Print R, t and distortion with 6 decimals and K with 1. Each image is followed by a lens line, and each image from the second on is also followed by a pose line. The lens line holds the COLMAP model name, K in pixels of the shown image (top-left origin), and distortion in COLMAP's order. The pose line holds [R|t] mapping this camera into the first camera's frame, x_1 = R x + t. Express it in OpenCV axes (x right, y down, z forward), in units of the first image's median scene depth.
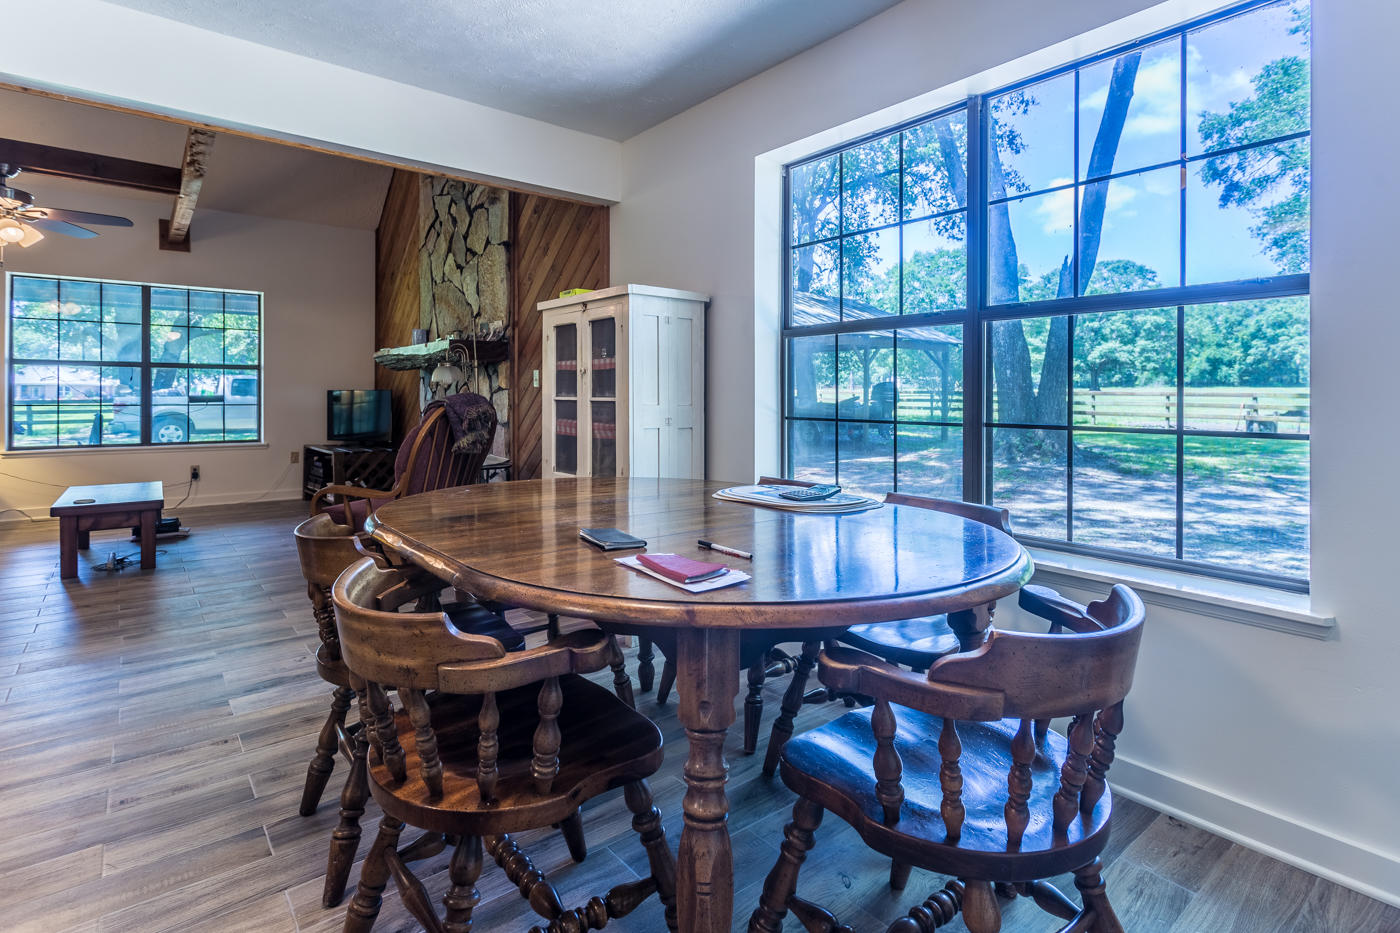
lens RADIAL K [[684.4, 0, 691.0], [0, 684.4, 395.4], [0, 0, 1]] dist [0.007261, 0.000938]
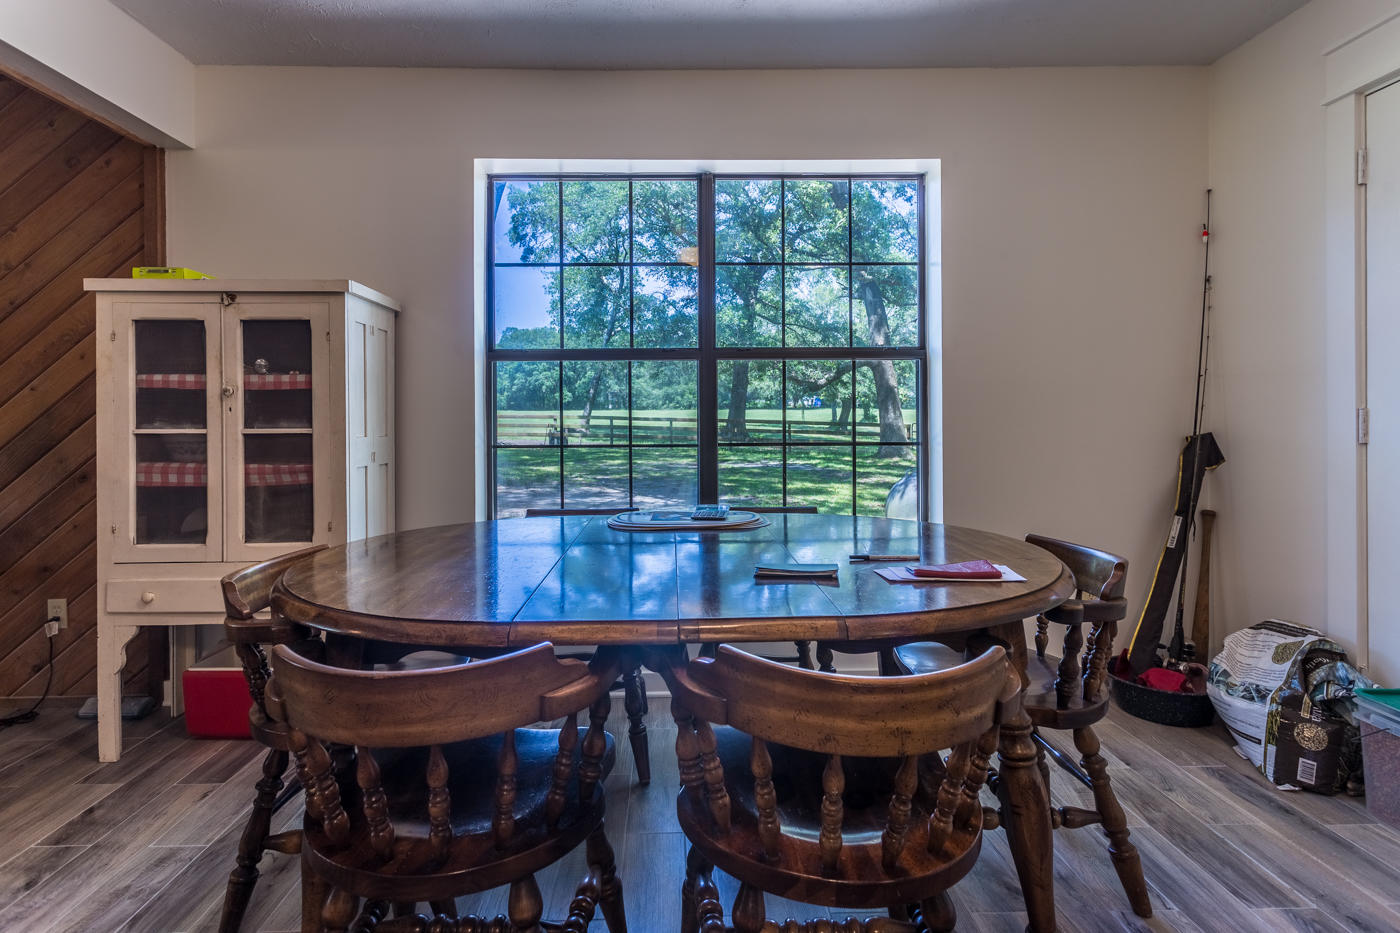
lens RADIAL K [[684.4, 0, 674.8], [0, 684.4, 421.9], [0, 0, 1]] dist [0.007261, 0.000938]
pose [[0.626127, -0.011777, 0.779632, -0.416553], [0.007385, 0.999931, 0.009174, -0.007377], [-0.779686, 0.000013, 0.626171, 0.209788]]
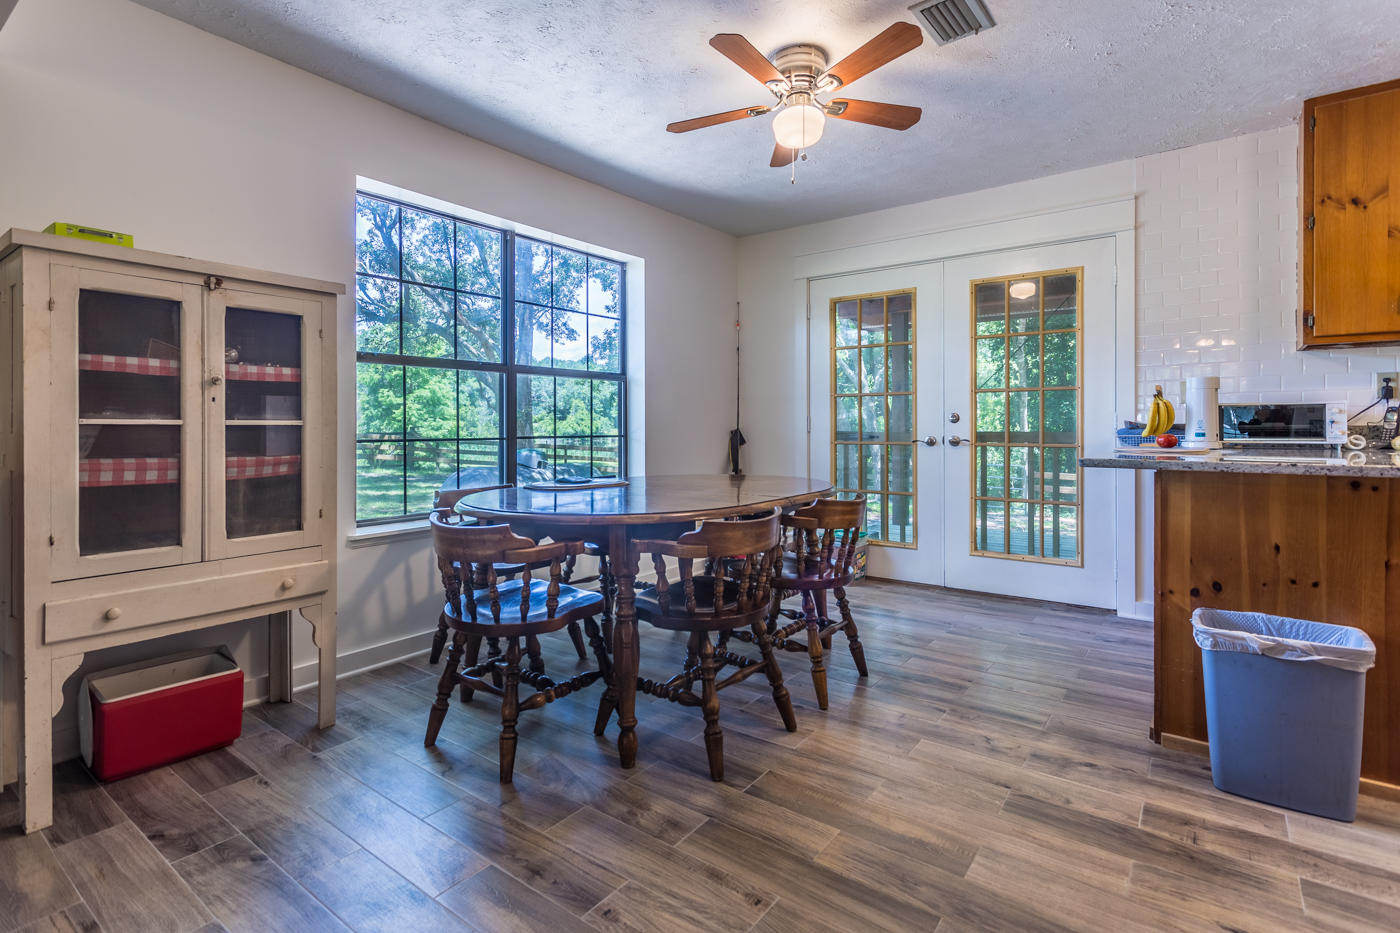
lens RADIAL K [[684.4, 0, 666.7], [0, 684.4, 428.7], [0, 0, 1]] dist [0.007261, 0.000938]
pose [[-0.198496, -0.009408, 0.980057, -0.891568], [-0.001948, 0.999956, 0.009205, 0.004183], [-0.980100, -0.000082, -0.198505, 0.703636]]
